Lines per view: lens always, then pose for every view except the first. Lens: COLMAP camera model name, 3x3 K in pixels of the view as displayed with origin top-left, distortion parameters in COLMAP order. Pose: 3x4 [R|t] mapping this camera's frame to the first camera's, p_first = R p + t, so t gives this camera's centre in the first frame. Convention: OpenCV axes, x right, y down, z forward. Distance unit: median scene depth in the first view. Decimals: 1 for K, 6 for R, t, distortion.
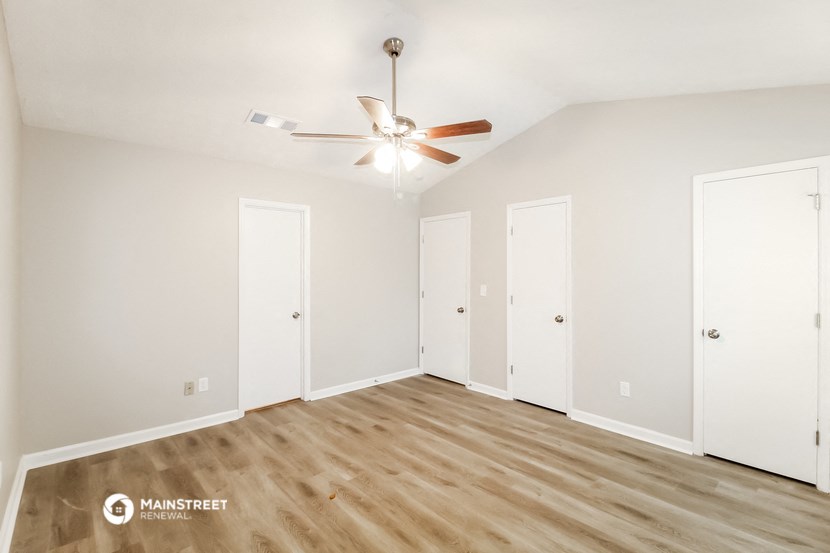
lens RADIAL K [[381.4, 0, 416.5], [0, 381.4, 272.3], [0, 0, 1]] dist [0.004817, 0.000145]
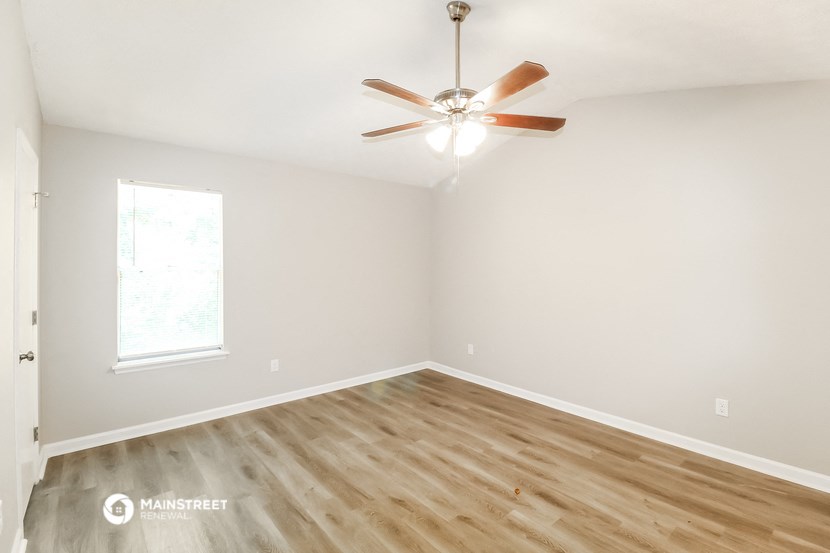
lens RADIAL K [[381.4, 0, 416.7], [0, 381.4, 271.9], [0, 0, 1]] dist [0.004817, 0.000145]
pose [[-0.999650, 0.003508, 0.026213, 0.015798], [0.004173, 0.999669, 0.025388, -0.015300], [-0.026115, 0.025489, -0.999334, 1.939426]]
